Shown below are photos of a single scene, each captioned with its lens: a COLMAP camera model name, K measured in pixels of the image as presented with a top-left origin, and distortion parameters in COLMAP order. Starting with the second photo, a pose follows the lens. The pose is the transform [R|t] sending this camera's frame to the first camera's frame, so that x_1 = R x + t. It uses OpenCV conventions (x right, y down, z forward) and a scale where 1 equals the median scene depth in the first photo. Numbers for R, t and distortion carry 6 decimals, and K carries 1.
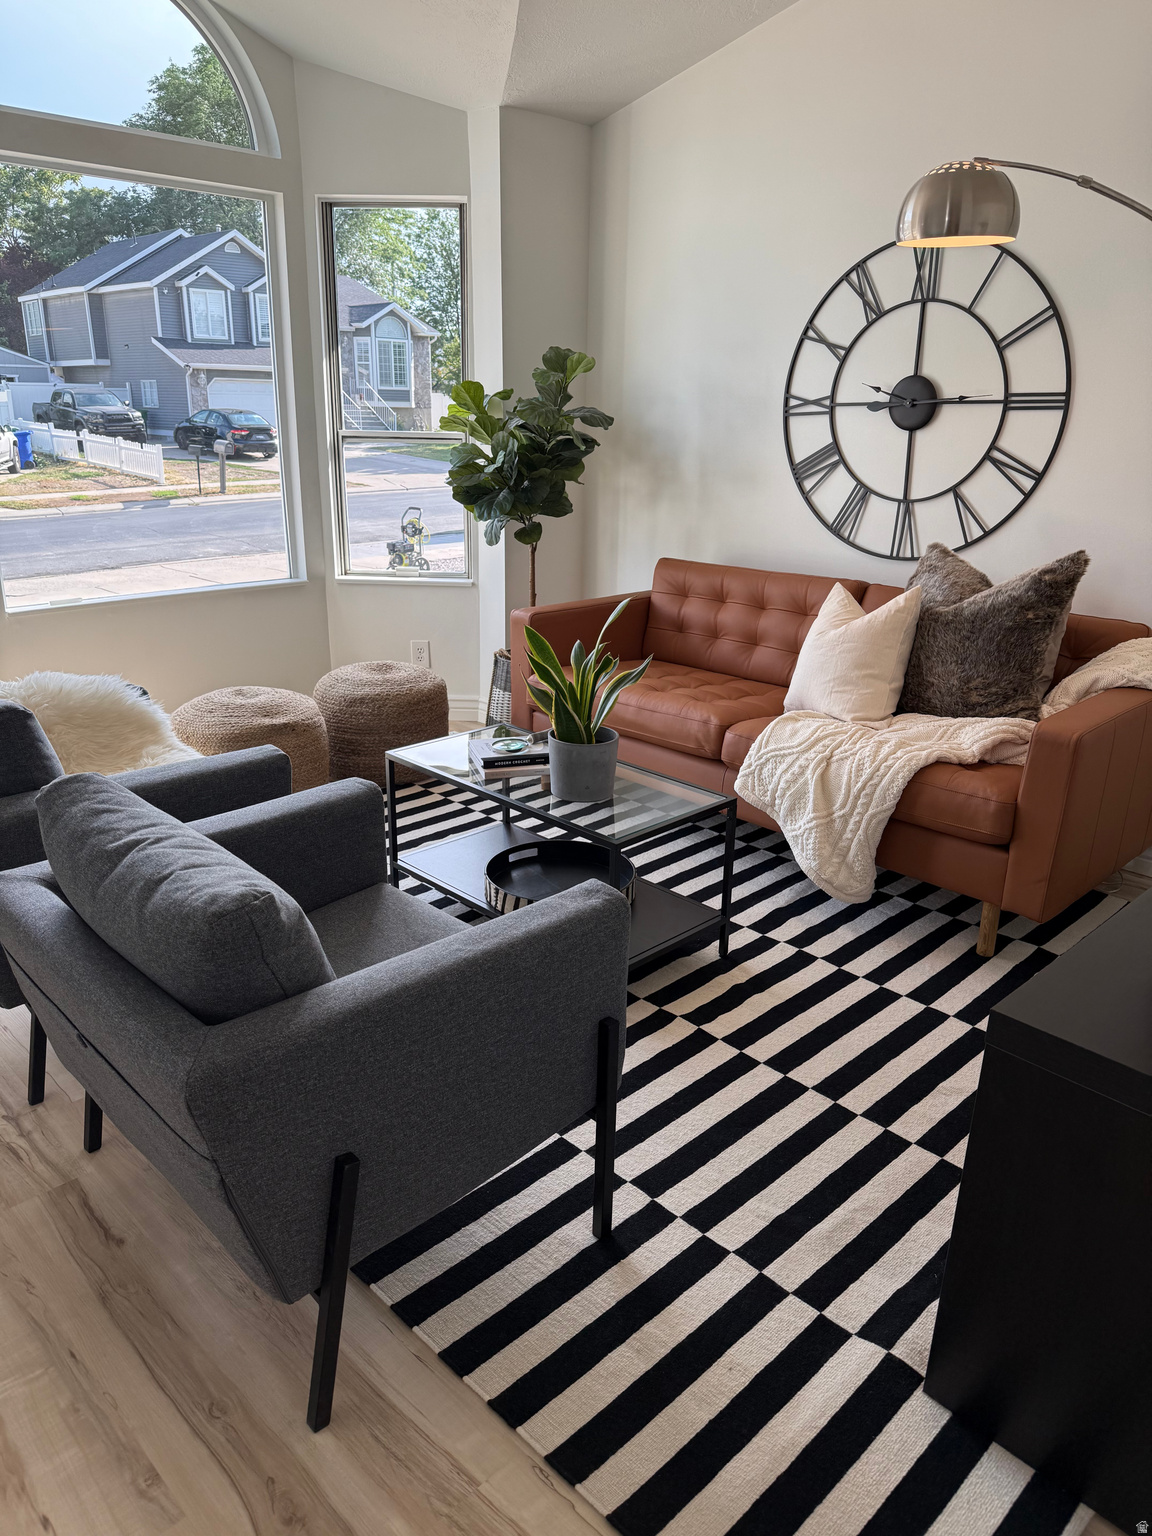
lens RADIAL K [[1057.4, 0, 576.0], [0, 1057.4, 768.0], [0, 0, 1]] dist [0.000905, -0.000025]
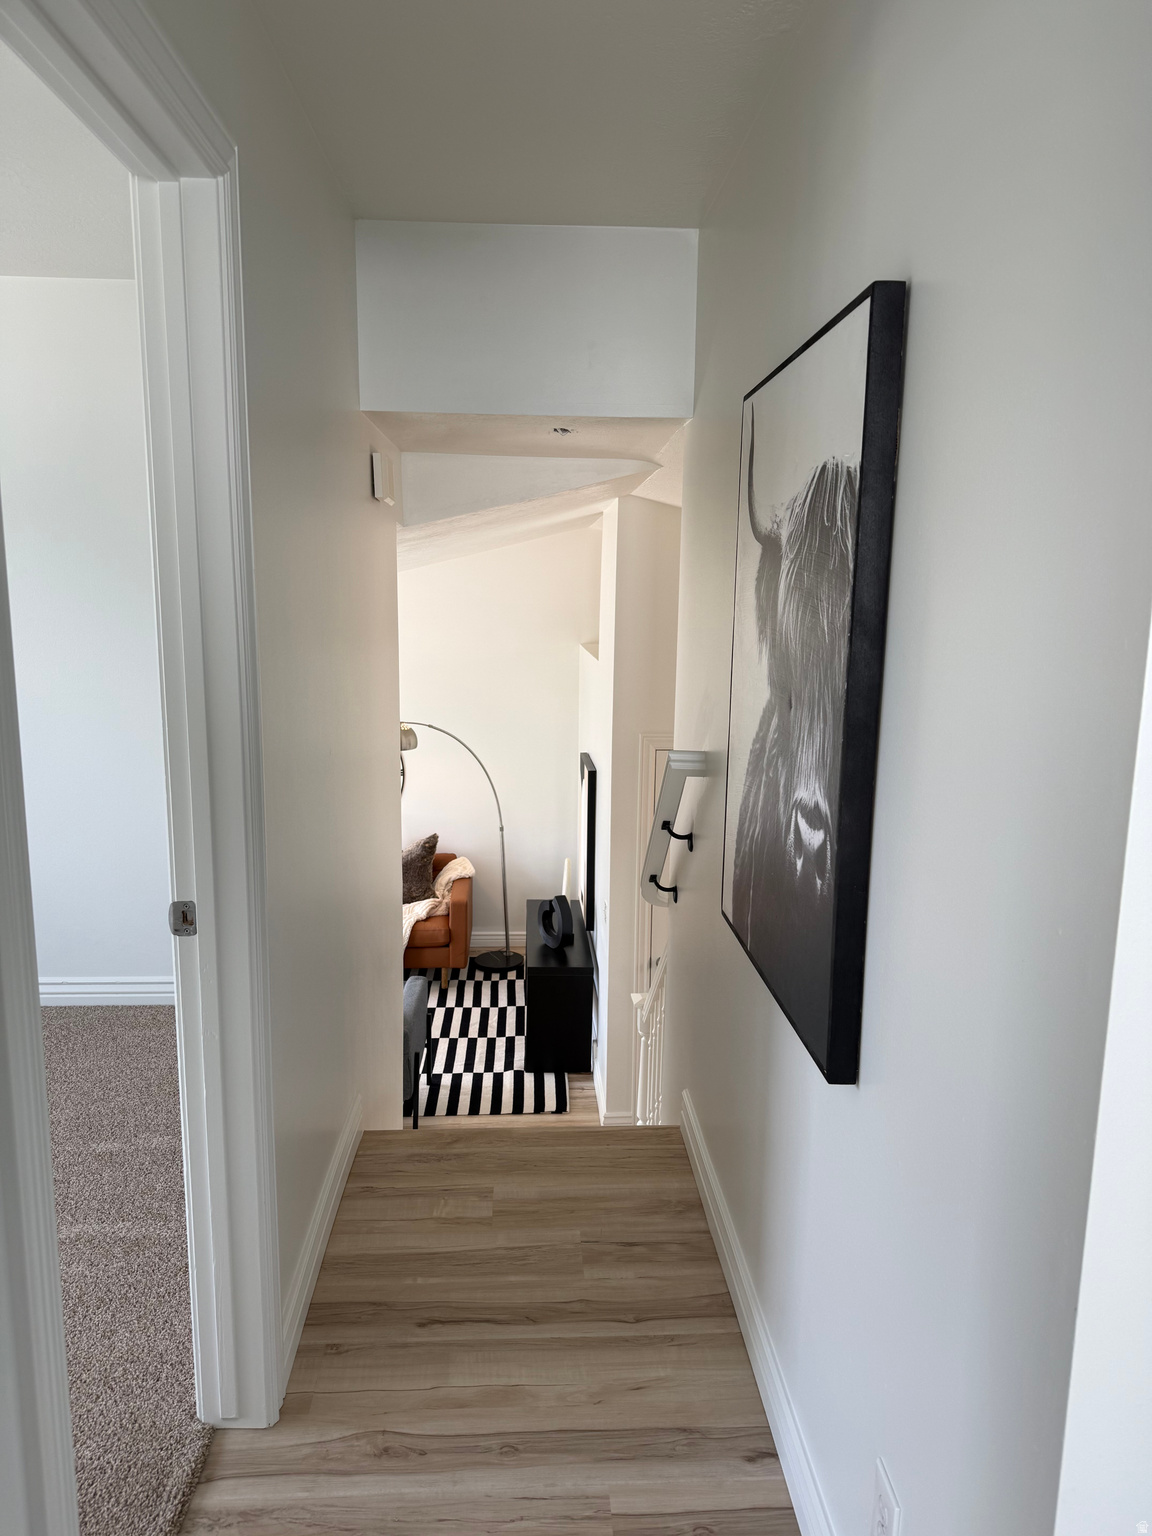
lens RADIAL K [[1079.4, 0, 576.0], [0, 1079.4, 768.0], [0, 0, 1]] dist [-0.000627, -0.000257]
pose [[0.654488, -0.138363, 0.743304, -1.348502], [0.256362, 0.965485, -0.046008, -0.150294], [-0.711283, 0.220667, 0.667370, -1.165123]]
